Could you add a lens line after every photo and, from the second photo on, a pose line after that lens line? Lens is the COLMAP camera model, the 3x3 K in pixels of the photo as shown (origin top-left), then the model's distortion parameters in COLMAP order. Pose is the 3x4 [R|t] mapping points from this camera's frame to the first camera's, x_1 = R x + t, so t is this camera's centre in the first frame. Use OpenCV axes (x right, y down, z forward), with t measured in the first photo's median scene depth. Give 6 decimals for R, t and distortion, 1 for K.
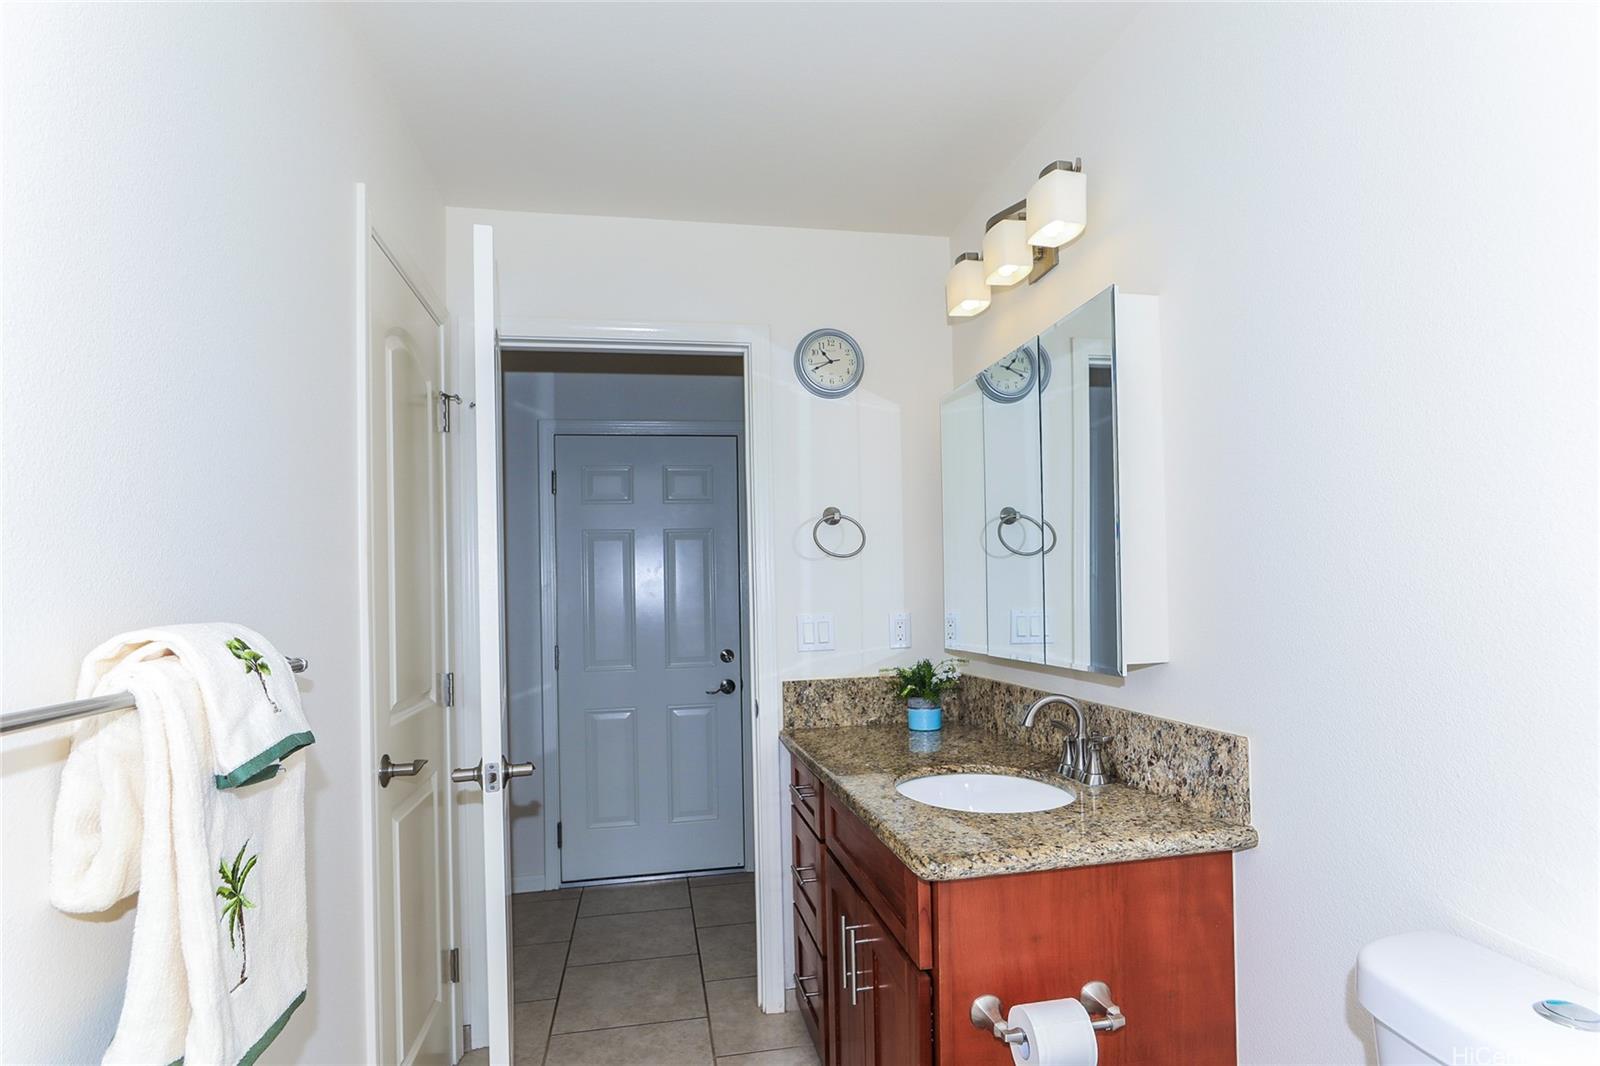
lens RADIAL K [[843.1, 0, 800.0], [0, 843.1, 533.0], [0, 0, 1]] dist [-0.000051, -0.000014]
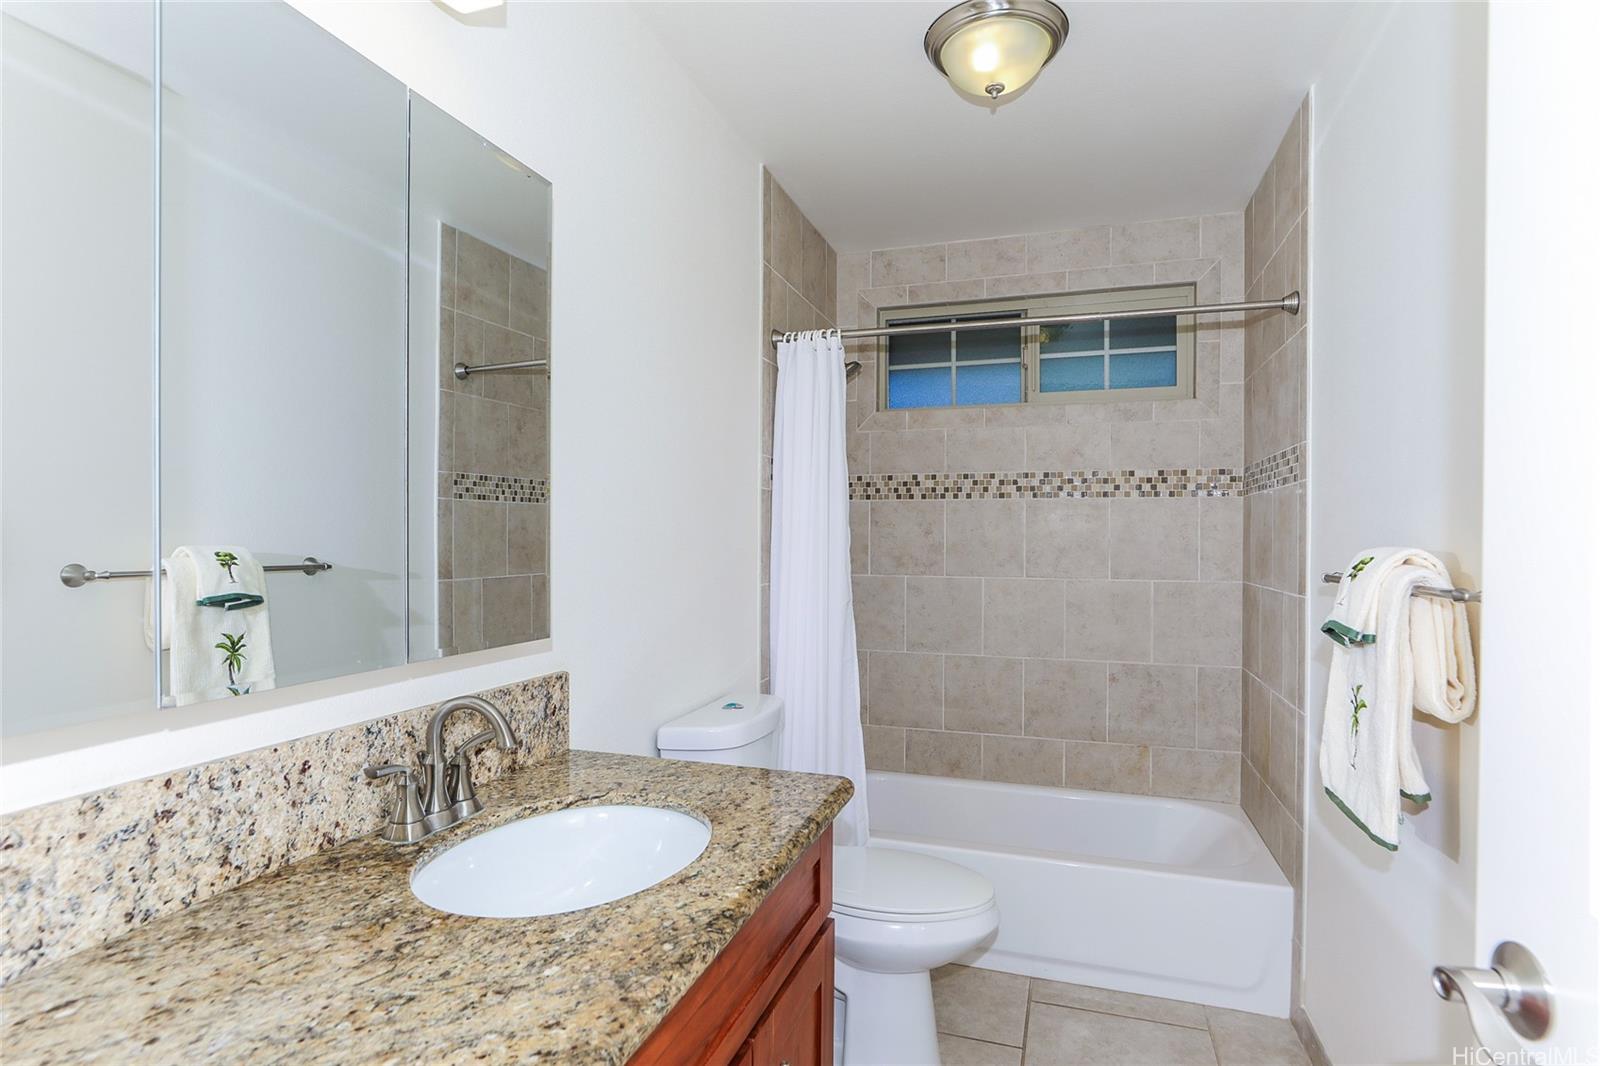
lens RADIAL K [[843.1, 0, 800.0], [0, 843.1, 533.0], [0, 0, 1]] dist [-0.000051, -0.000014]
pose [[-0.873435, 0.042546, 0.485079, -0.285260], [0.000153, 0.996200, -0.087100, 0.146467], [-0.486941, -0.076002, -0.870122, 1.723362]]
